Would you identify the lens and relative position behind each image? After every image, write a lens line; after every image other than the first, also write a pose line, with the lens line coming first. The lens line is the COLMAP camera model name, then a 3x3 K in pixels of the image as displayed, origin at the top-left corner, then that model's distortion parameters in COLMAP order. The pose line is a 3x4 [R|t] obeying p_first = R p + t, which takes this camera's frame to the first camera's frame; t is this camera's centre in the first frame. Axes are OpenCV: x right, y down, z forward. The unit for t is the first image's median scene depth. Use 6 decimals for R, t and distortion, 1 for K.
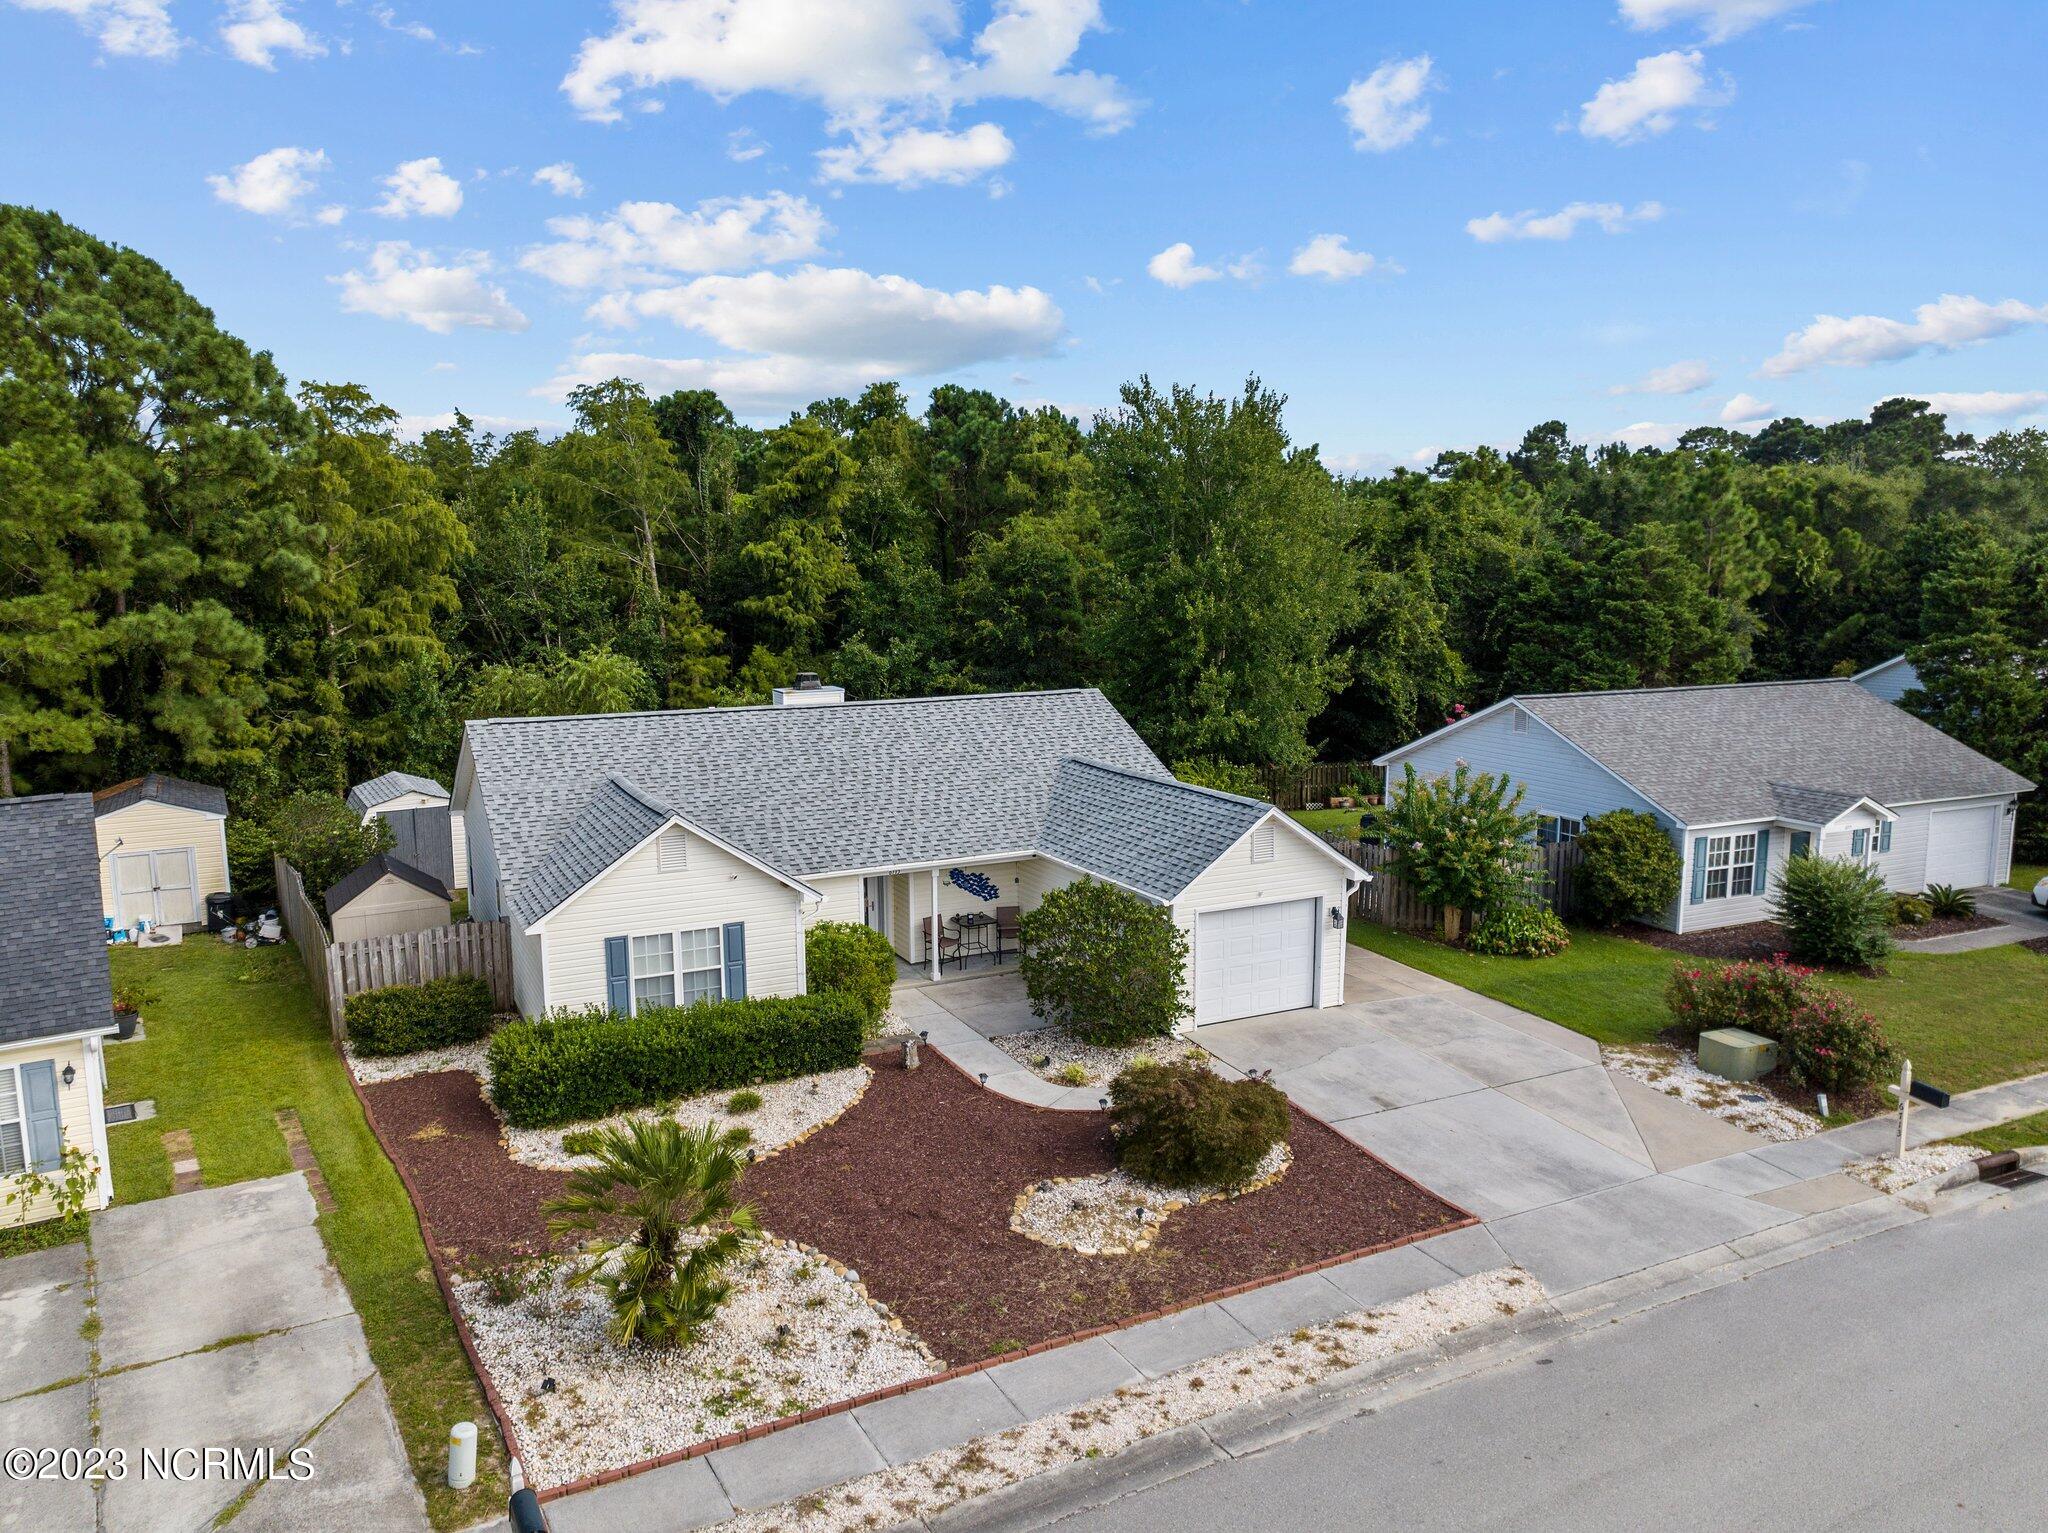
lens RADIAL K [[1448.6, 0, 1023.1], [0, 1448.6, 767.1], [0, 0, 1]] dist [-0.038533, 0.000375]
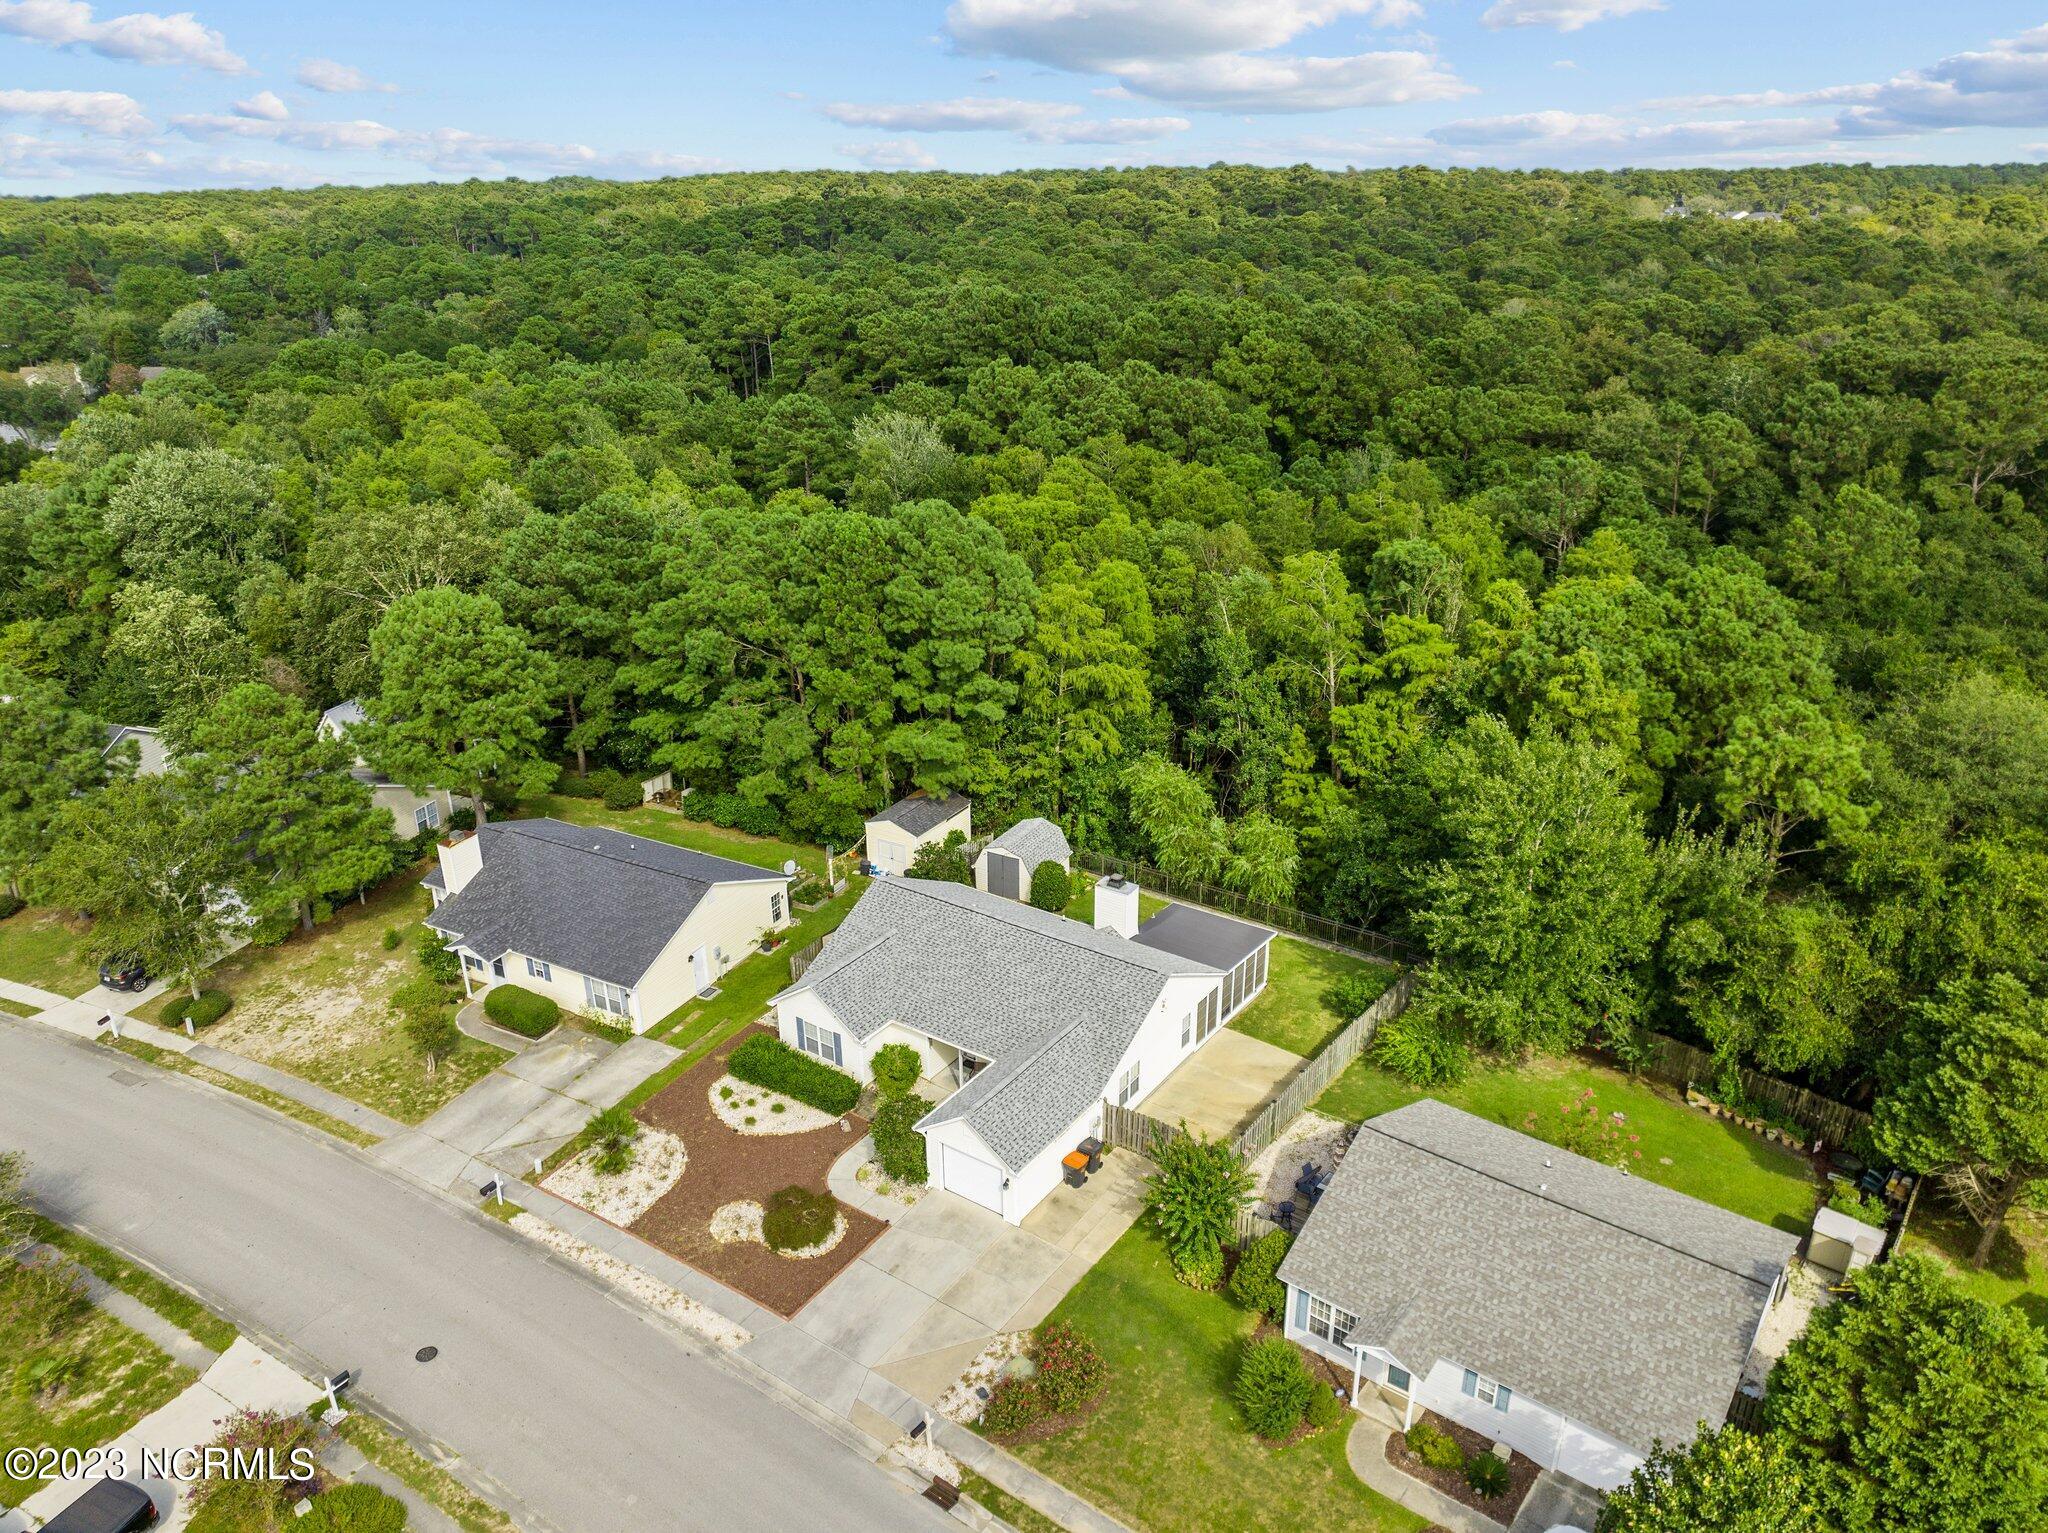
lens RADIAL K [[1443.6, 0, 1019.9], [0, 1443.6, 772.7], [0, 0, 1]] dist [-0.041032, 0.007382]
pose [[0.472773, 0.343949, -0.811286, 1.651786], [-0.113594, 0.936783, 0.330958, -1.070616], [0.873832, -0.064311, 0.481956, 0.185991]]
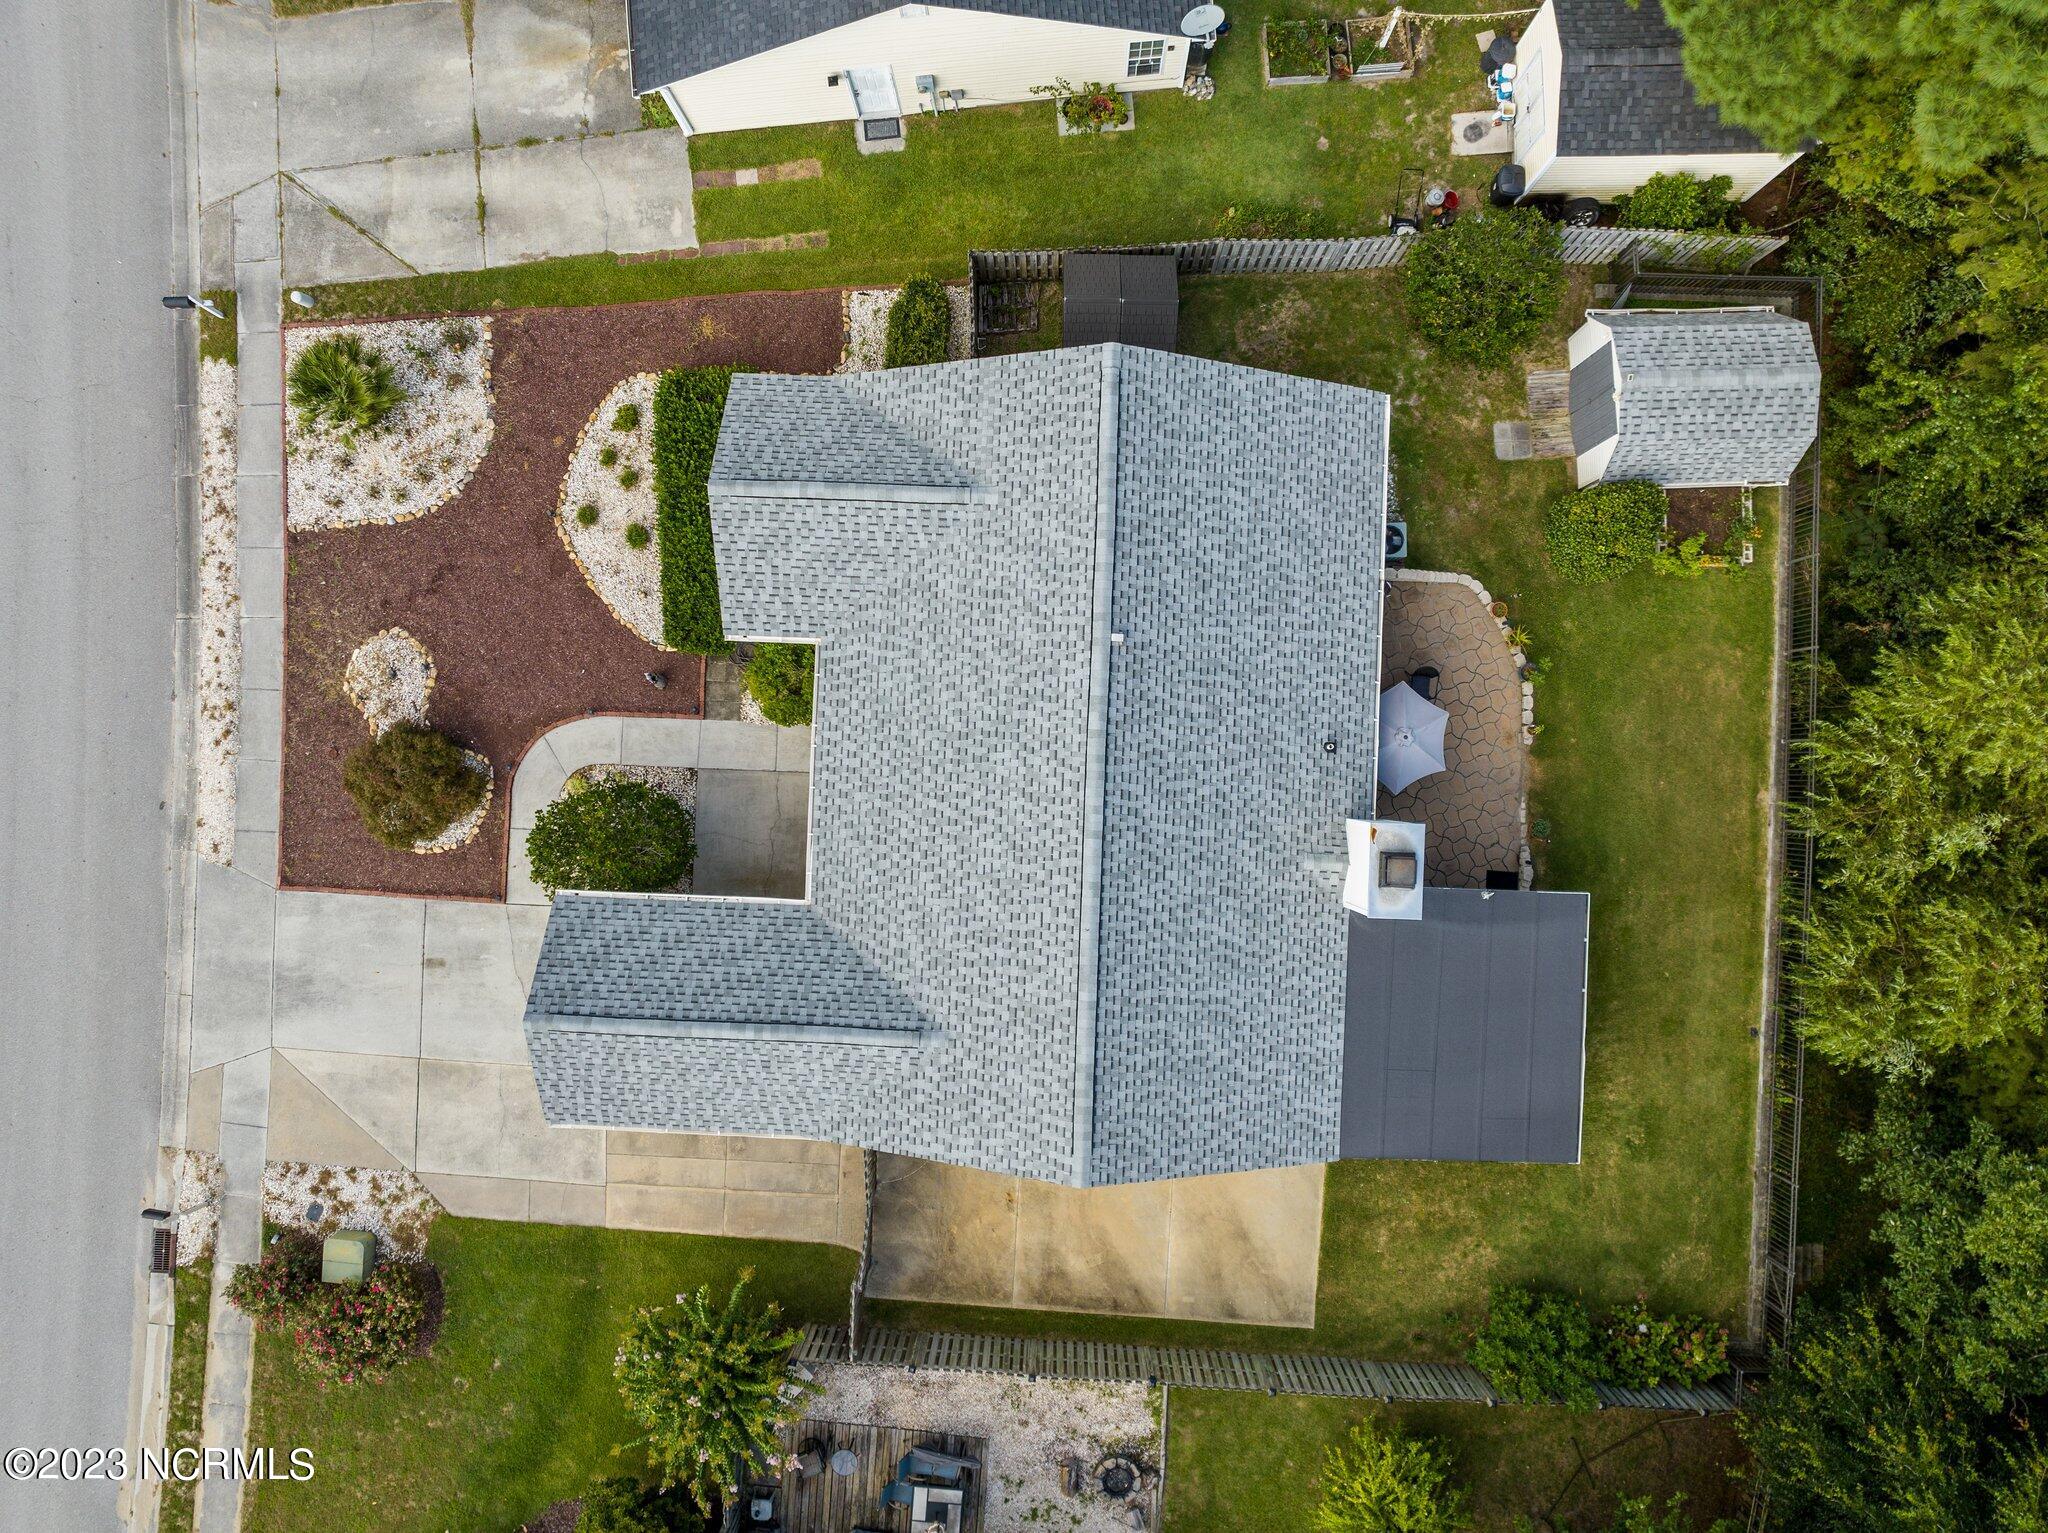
lens RADIAL K [[1449.1, 0, 1020.4], [0, 1449.1, 769.4], [0, 0, 1]] dist [-0.043202, 0.003318]
pose [[-0.482348, 0.875865, 0.014151, -0.176264], [-0.097731, -0.069861, 0.992758, -1.053986], [0.870511, 0.477472, 0.119297, 1.139310]]
